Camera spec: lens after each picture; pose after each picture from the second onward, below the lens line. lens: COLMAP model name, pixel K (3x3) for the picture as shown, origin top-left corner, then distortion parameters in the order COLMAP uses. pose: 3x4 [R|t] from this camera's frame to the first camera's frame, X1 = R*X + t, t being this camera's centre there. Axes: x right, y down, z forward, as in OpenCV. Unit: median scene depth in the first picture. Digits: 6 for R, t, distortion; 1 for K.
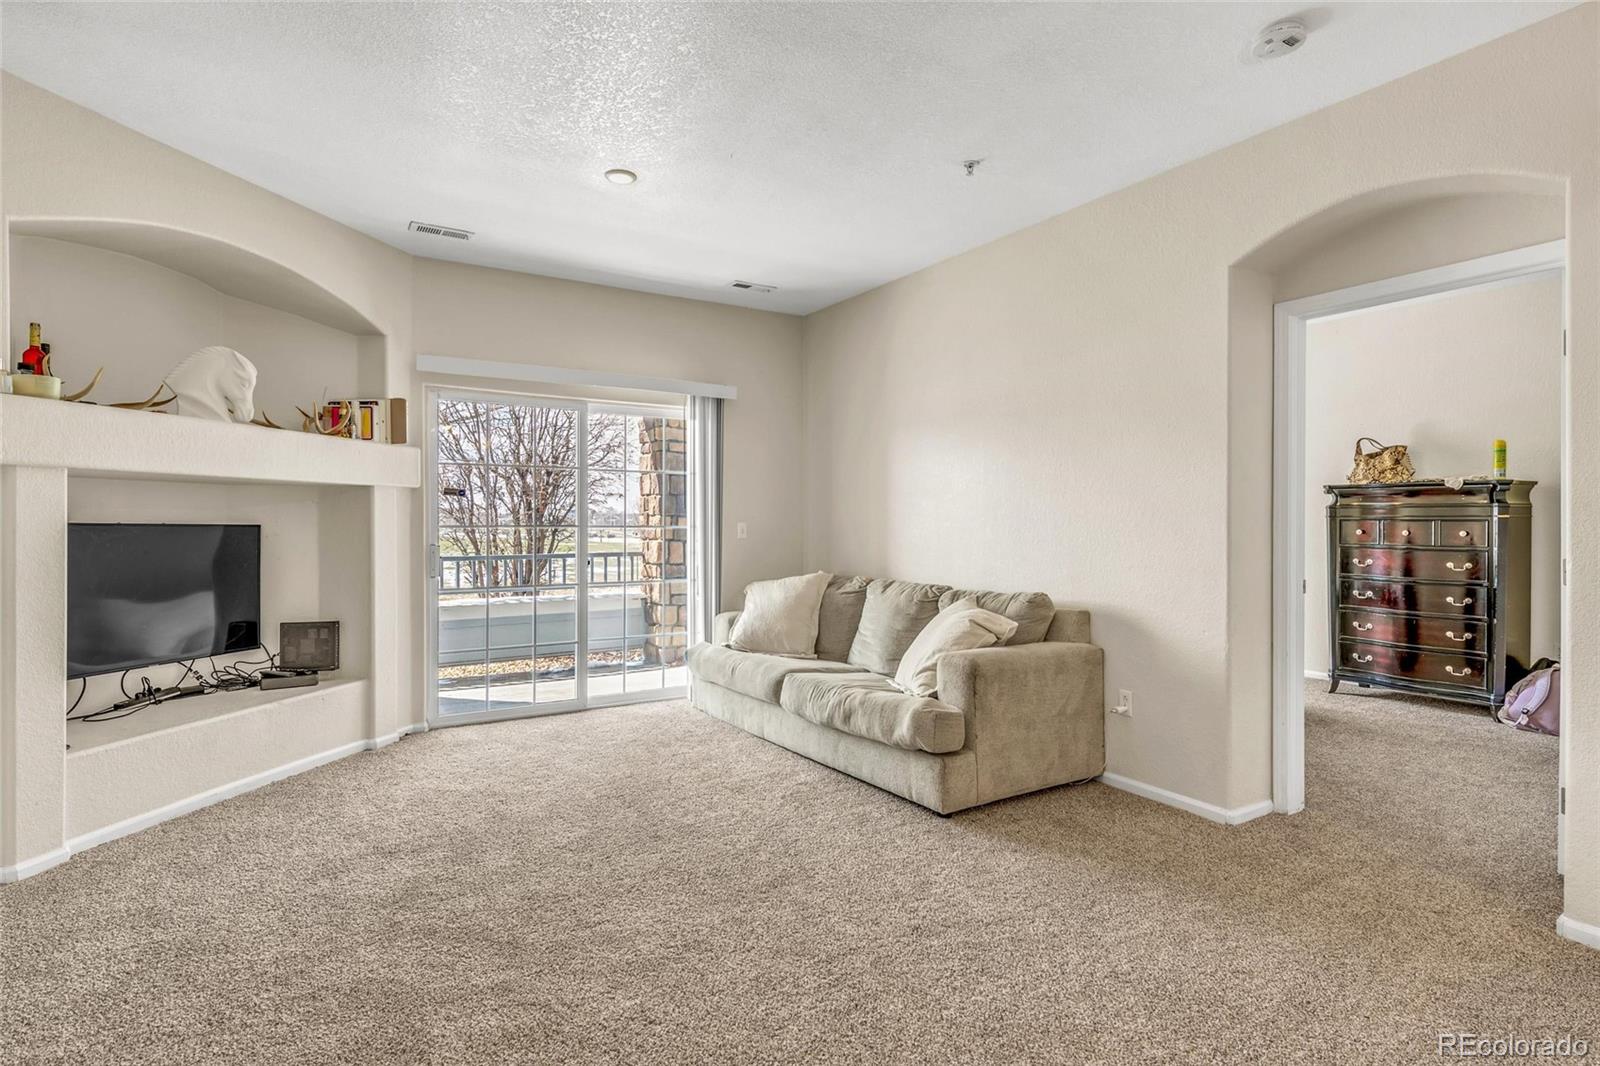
lens RADIAL K [[808.9, 0, 797.6], [0, 808.9, 516.5], [0, 0, 1]] dist [0.014220, -0.001729]
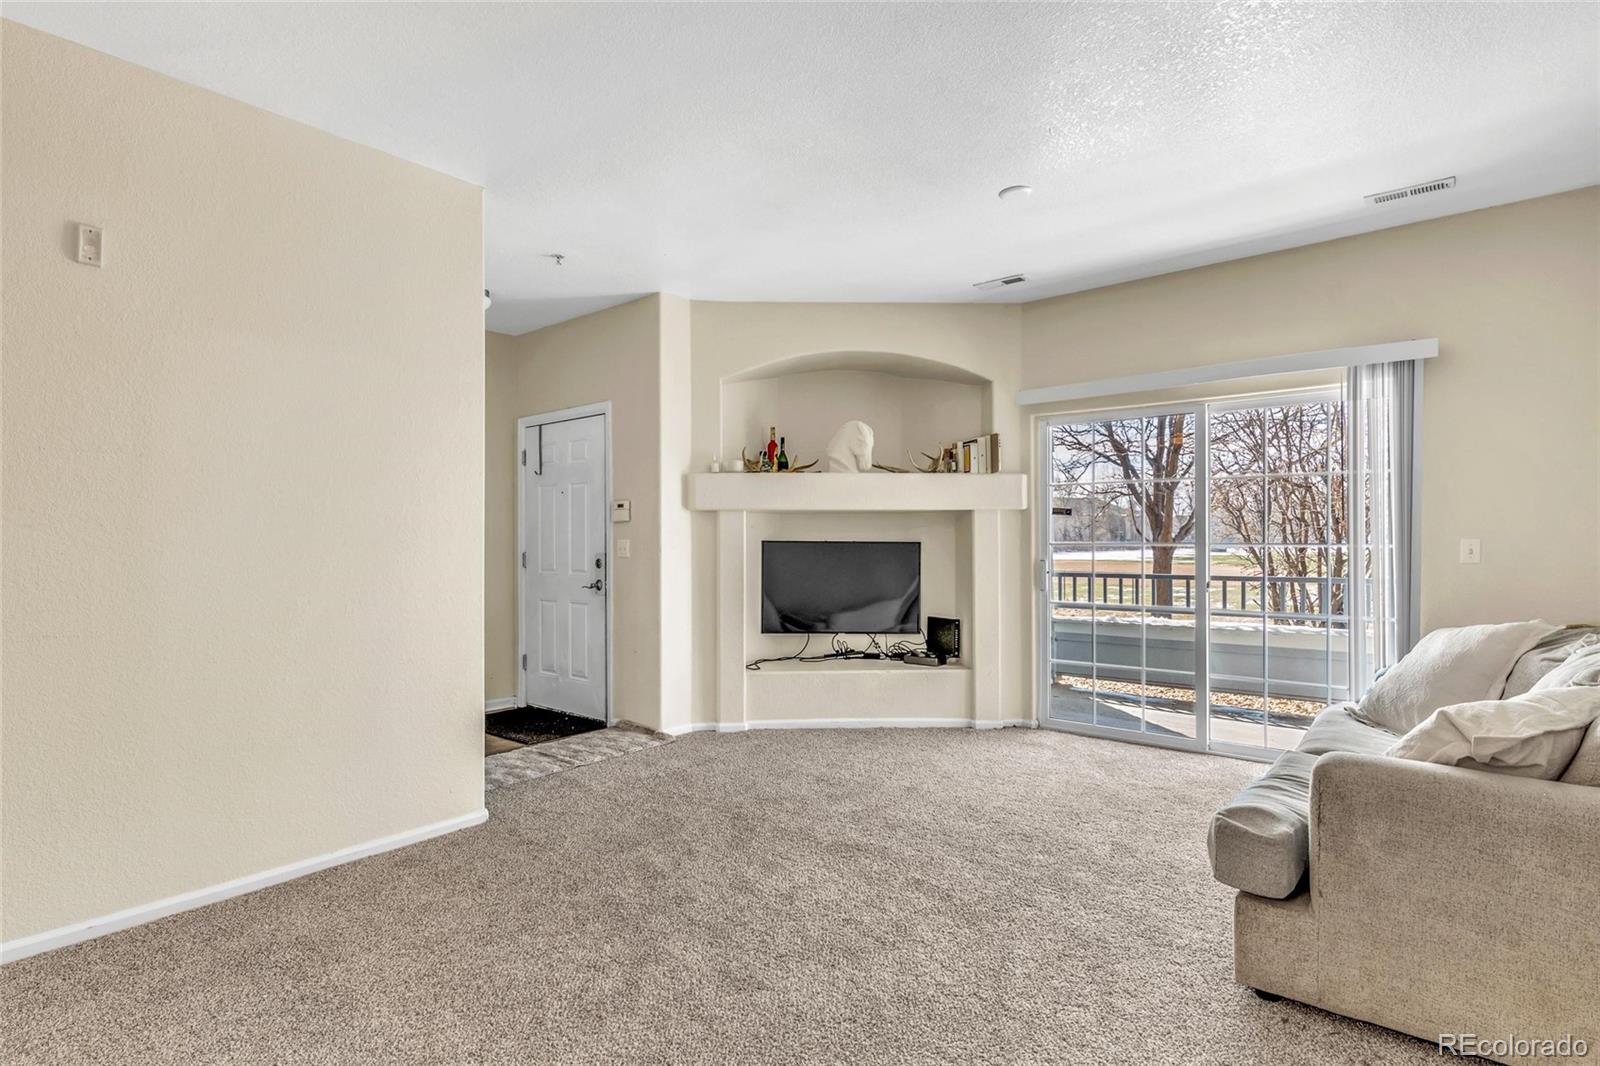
lens RADIAL K [[866.9, 0, 802.6], [0, 866.9, 537.4], [0, 0, 1]] dist [0.002345, -0.000487]
pose [[0.284214, -0.005766, -0.958744, 0.642381], [0.009539, 0.999949, -0.003186, 0.004099], [0.958713, -0.008240, 0.284254, 0.392334]]
